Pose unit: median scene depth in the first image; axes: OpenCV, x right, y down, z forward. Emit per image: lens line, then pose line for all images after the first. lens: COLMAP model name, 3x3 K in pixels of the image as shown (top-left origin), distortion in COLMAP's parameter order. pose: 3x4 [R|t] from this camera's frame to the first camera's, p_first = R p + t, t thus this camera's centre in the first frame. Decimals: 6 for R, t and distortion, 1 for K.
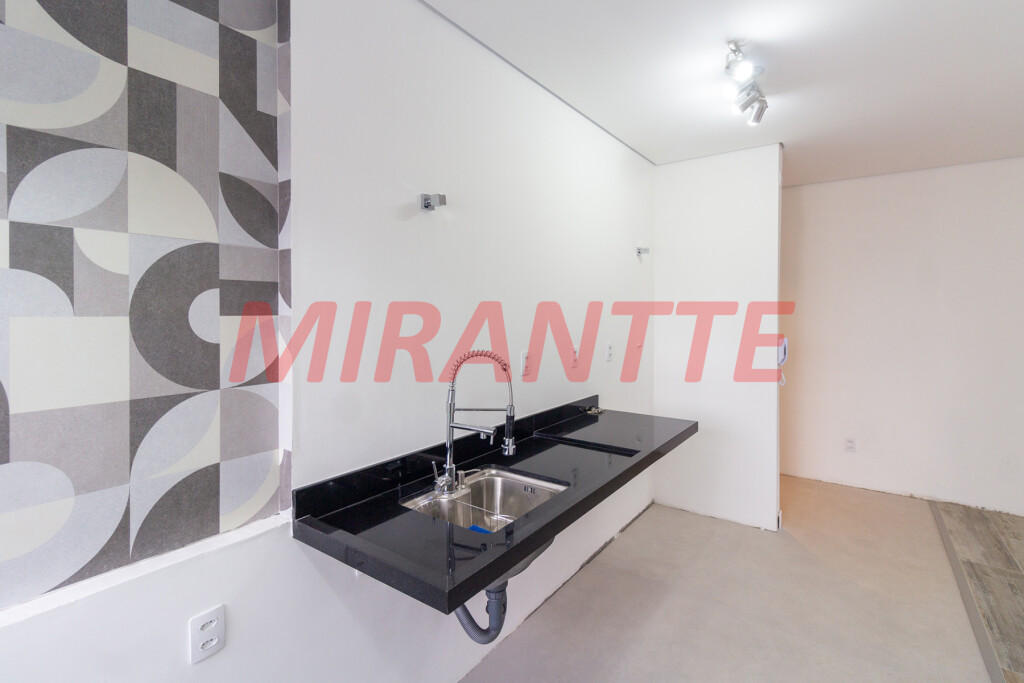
lens RADIAL K [[475.9, 0, 502.1], [0, 475.9, 318.7], [0, 0, 1]] dist [0.000935, 0.001501]
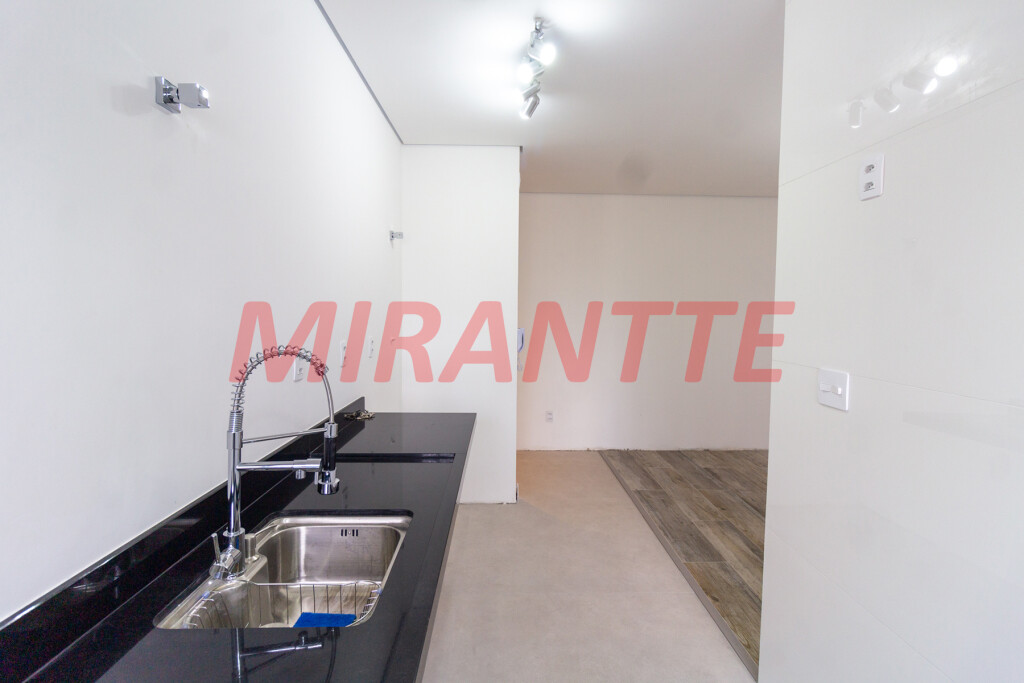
lens RADIAL K [[475.9, 0, 509.7], [0, 475.9, 336.9], [0, 0, 1]] dist [0.000935, 0.001501]
pose [[0.787970, -0.026877, 0.615127, -0.137593], [-0.000555, 0.999015, 0.044361, 0.016261], [-0.615713, -0.035296, 0.787179, 0.196428]]
